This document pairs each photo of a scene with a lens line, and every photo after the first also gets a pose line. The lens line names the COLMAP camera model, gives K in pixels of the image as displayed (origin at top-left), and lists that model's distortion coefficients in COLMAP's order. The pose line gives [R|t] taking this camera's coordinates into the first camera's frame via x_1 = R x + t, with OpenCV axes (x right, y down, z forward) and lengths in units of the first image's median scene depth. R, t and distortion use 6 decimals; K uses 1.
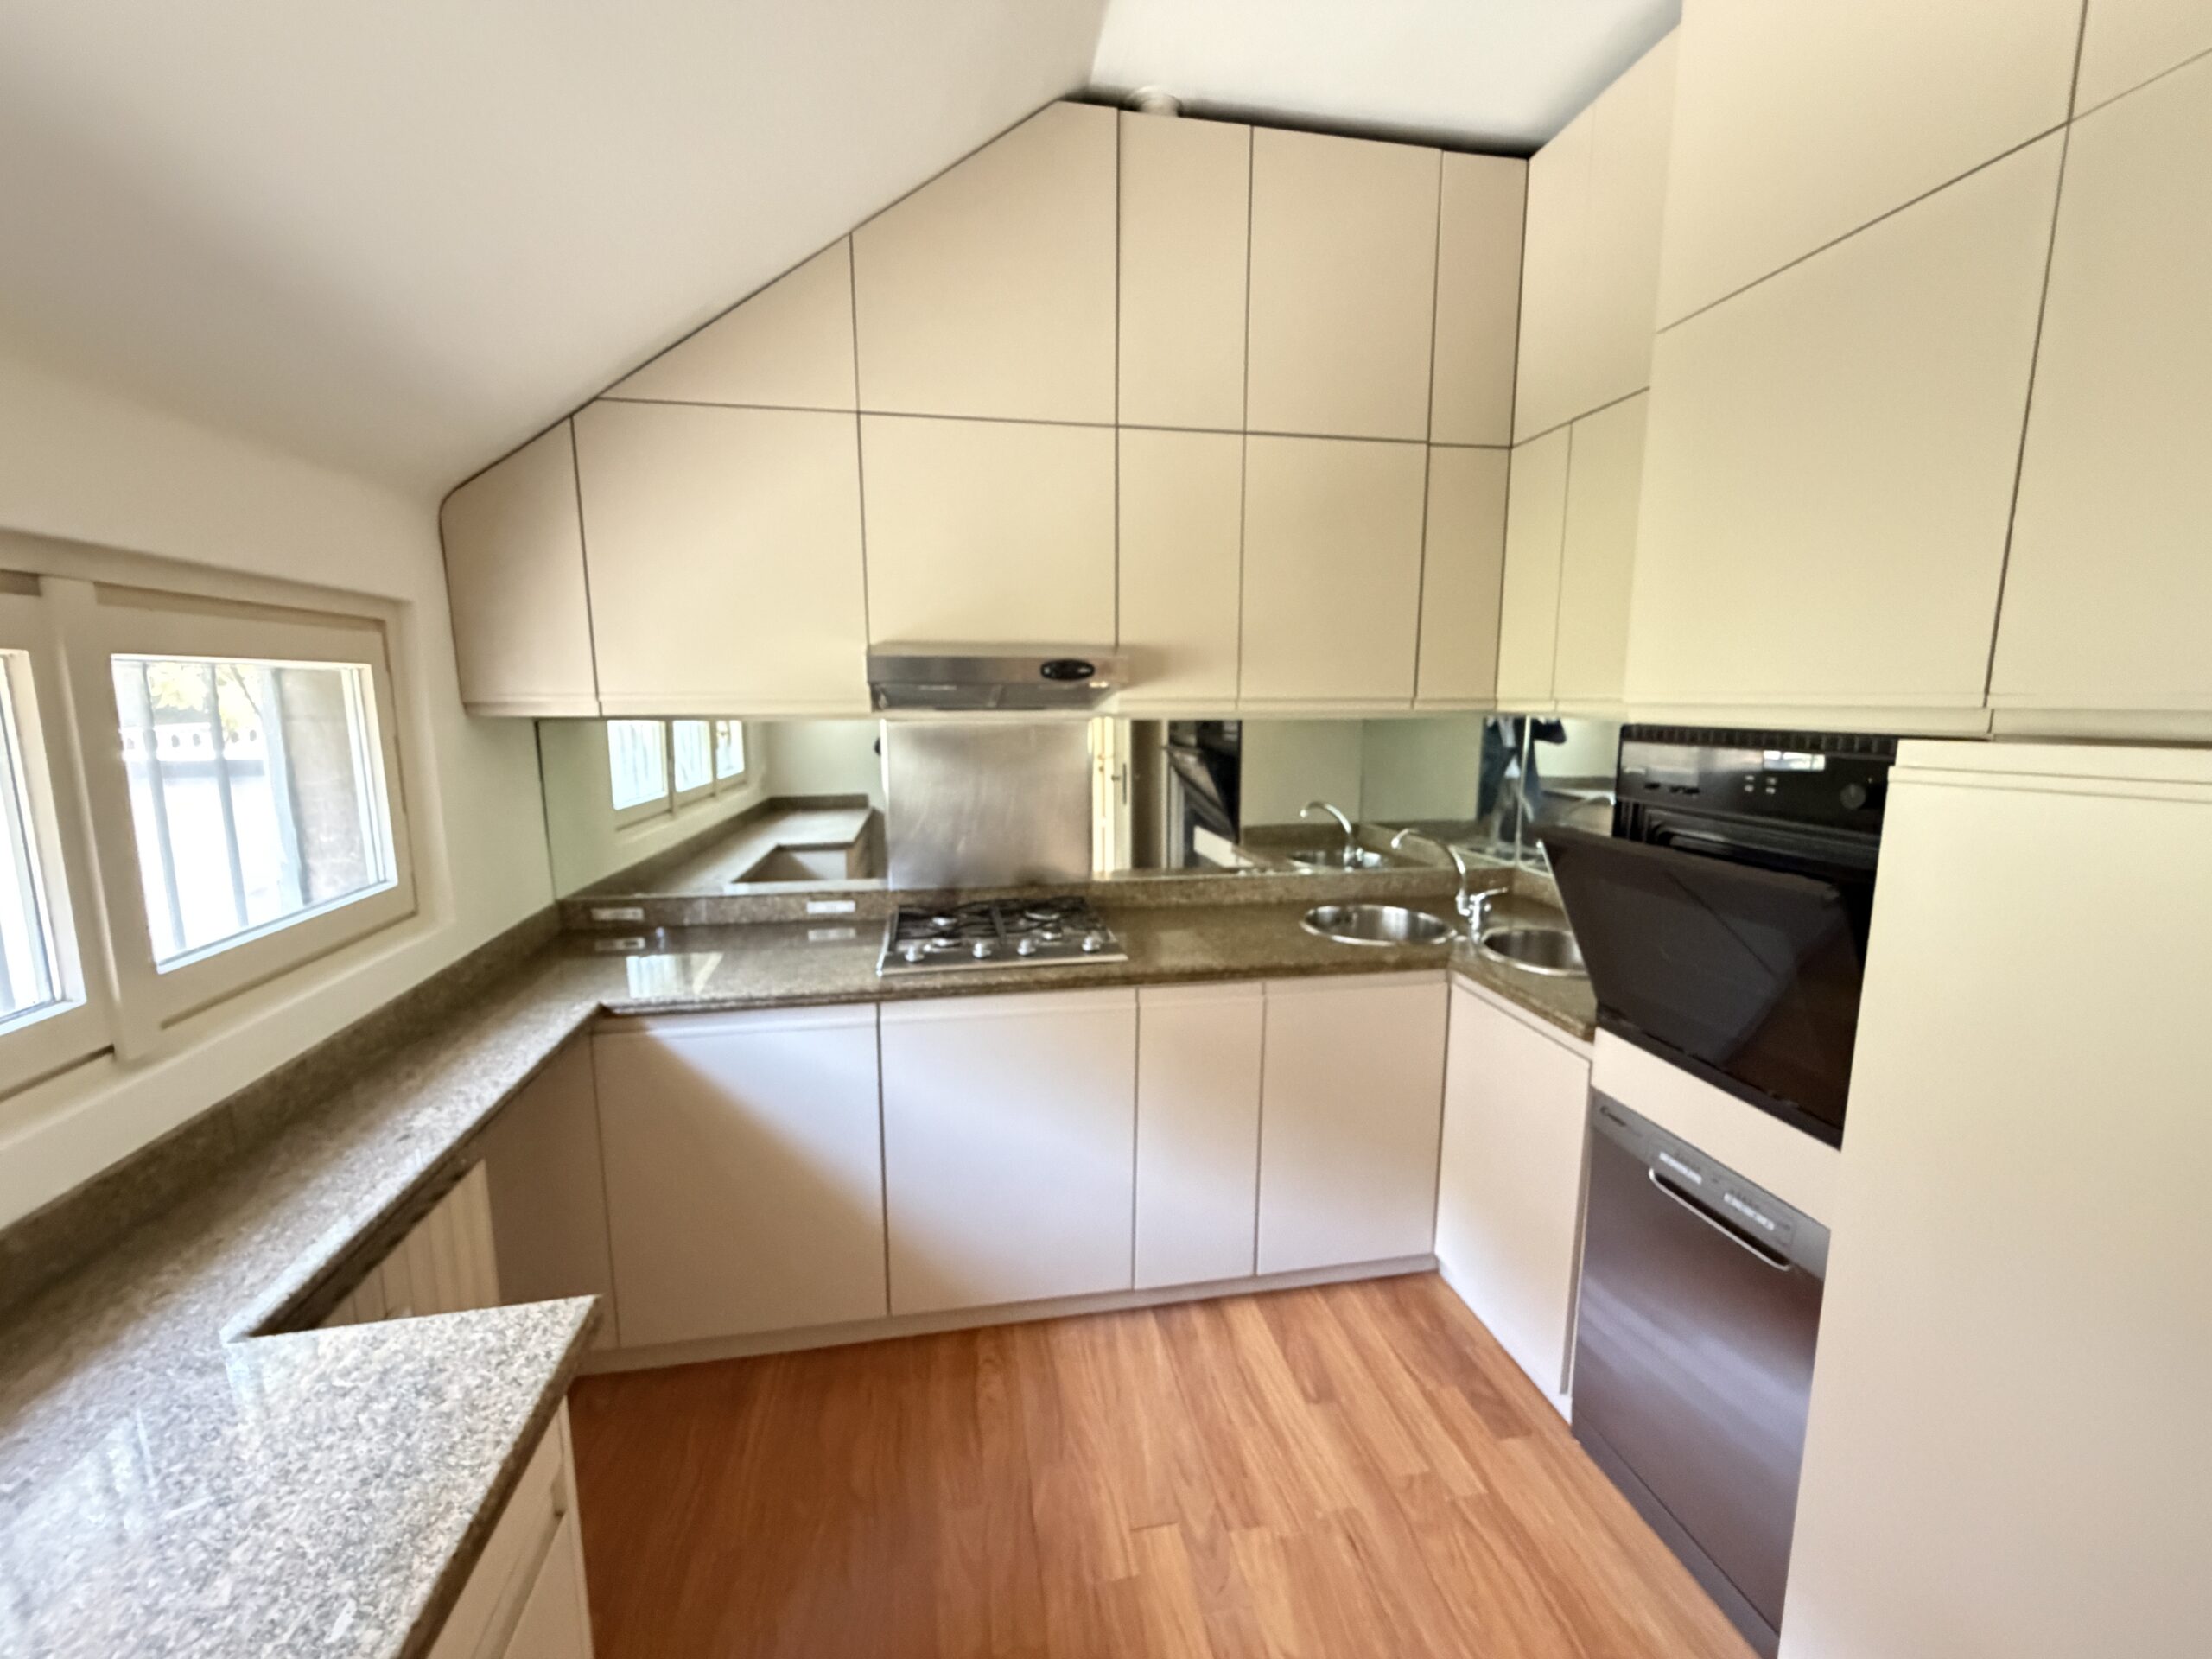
lens RADIAL K [[883.7, 0, 1105.2], [0, 883.7, 824.9], [0, 0, 1]] dist [-0.000361, -0.000313]
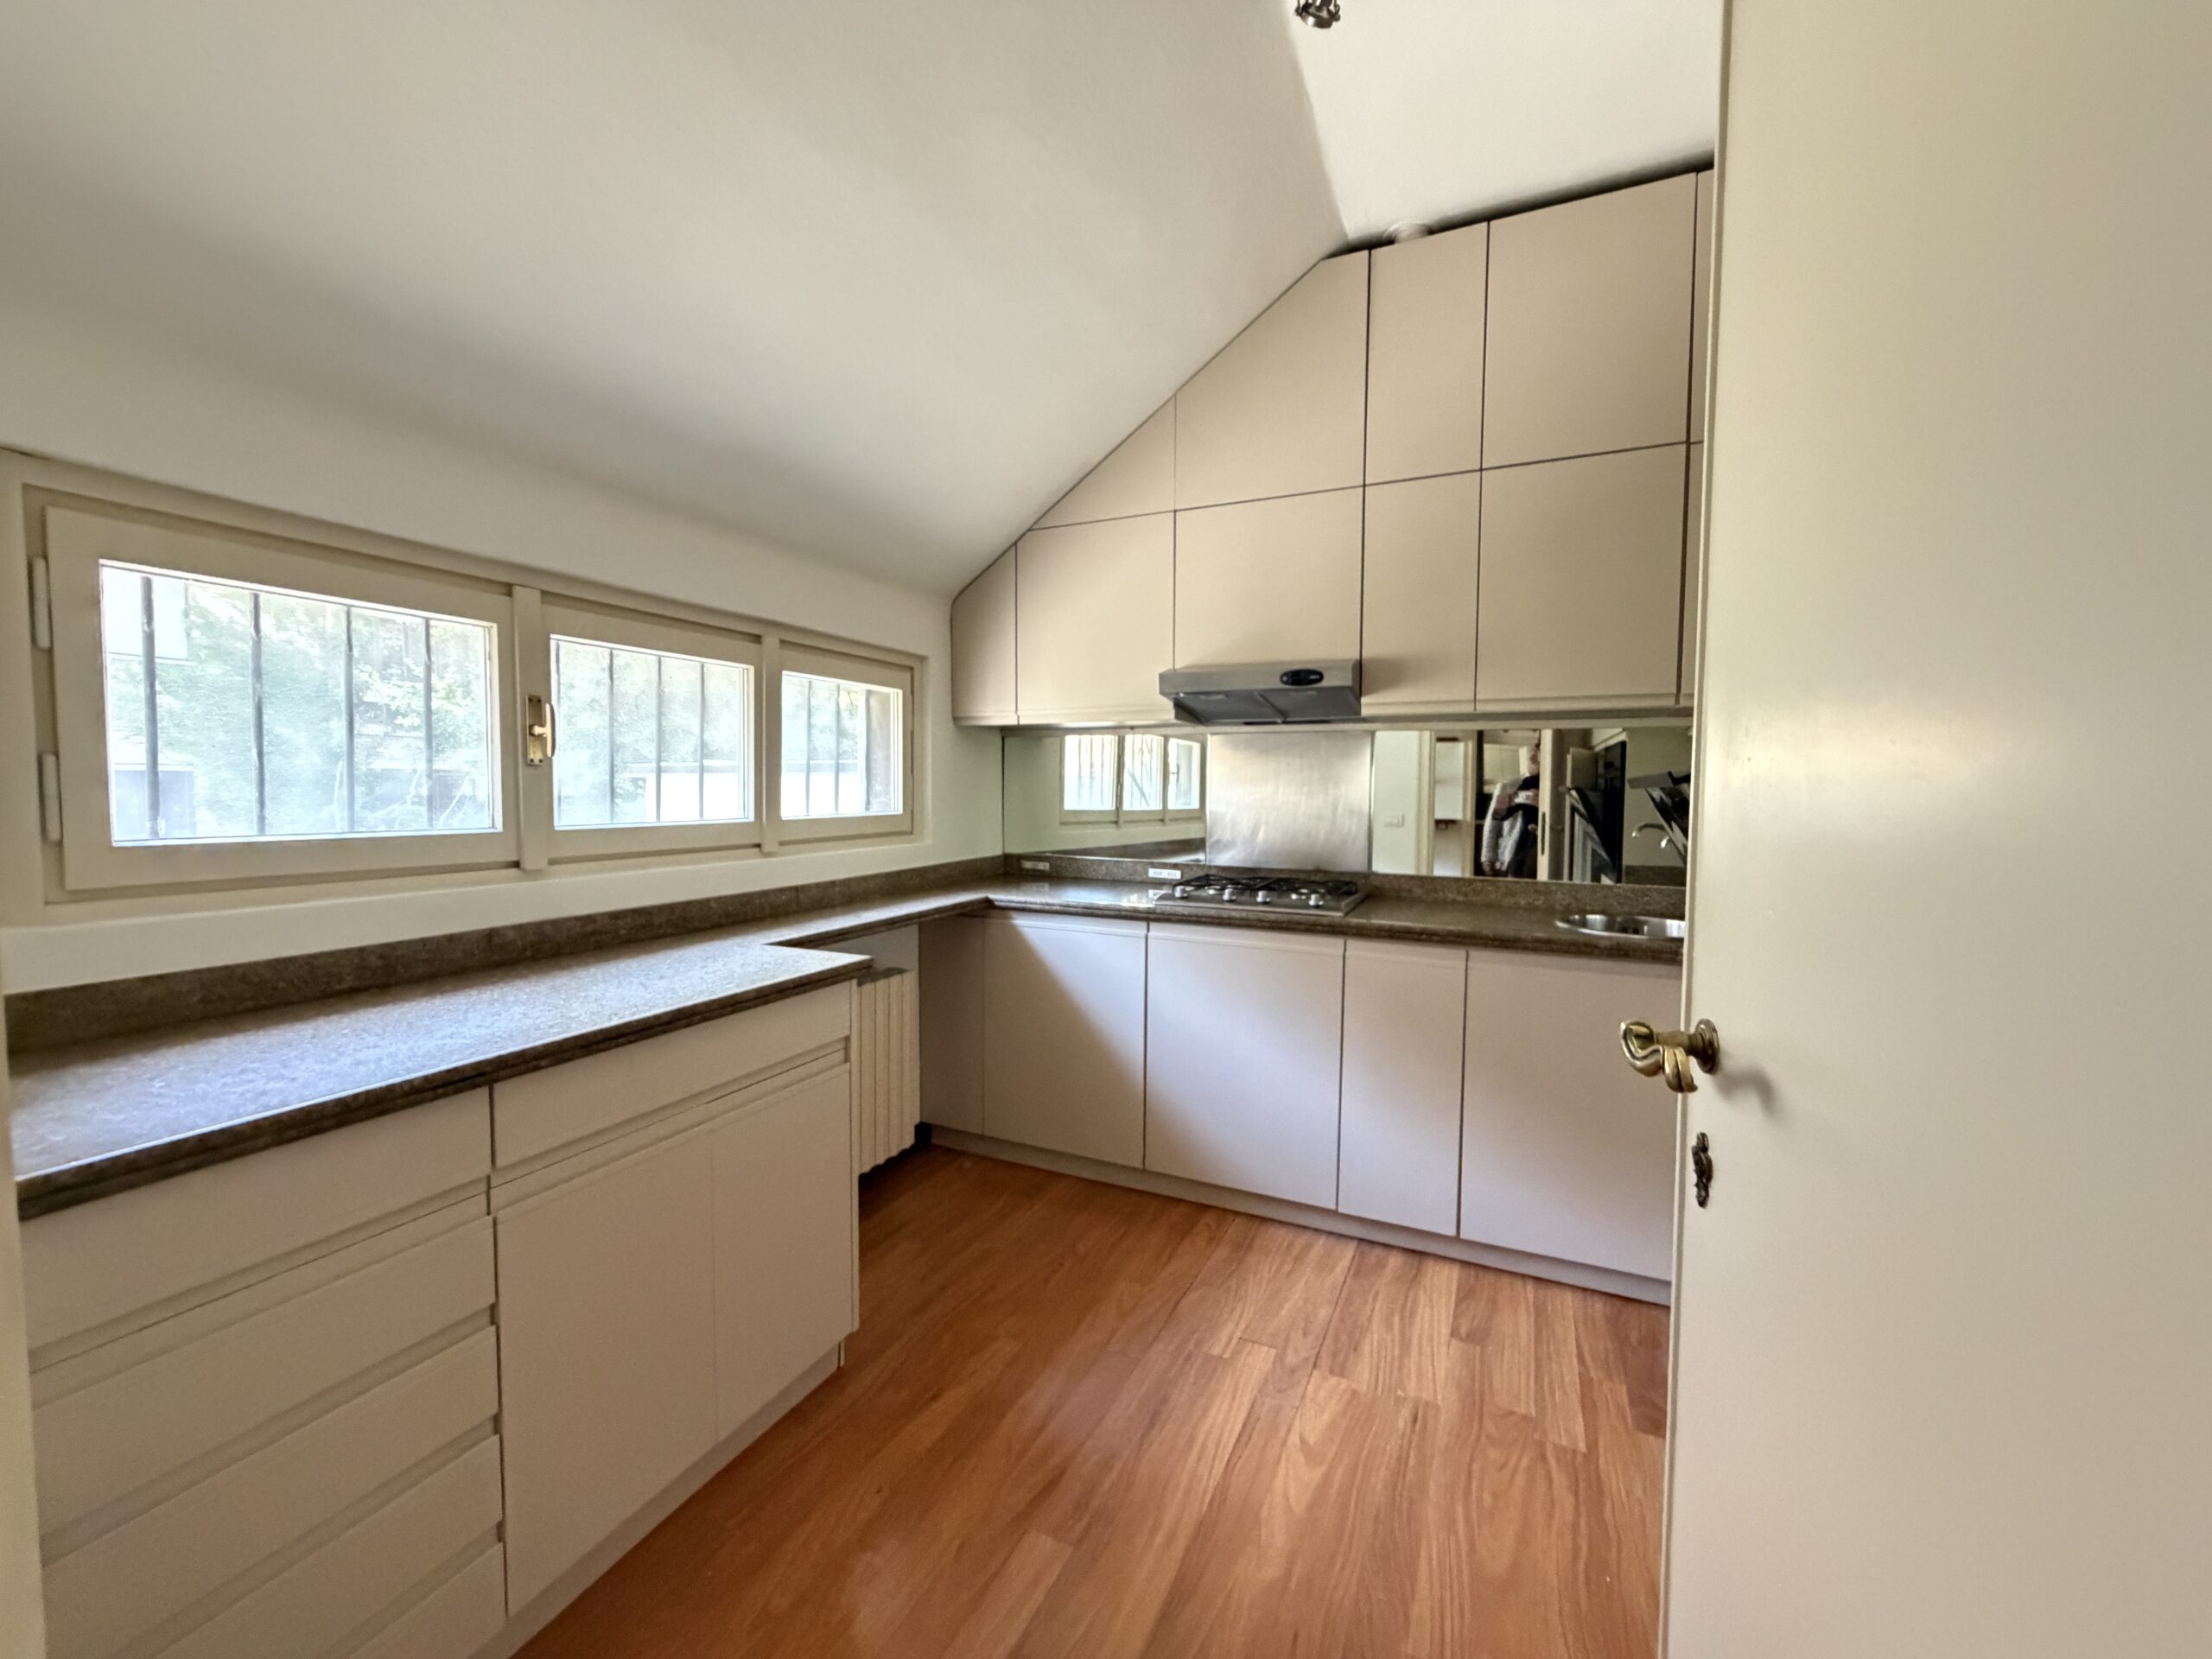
lens RADIAL K [[883.7, 0, 1112.9], [0, 883.7, 827.0], [0, 0, 1]] dist [-0.000361, -0.000313]
pose [[0.817036, 0.033263, -0.575626, 0.484107], [-0.095013, 0.992454, -0.077510, 0.165688], [0.568704, 0.118021, 0.814031, -0.168579]]
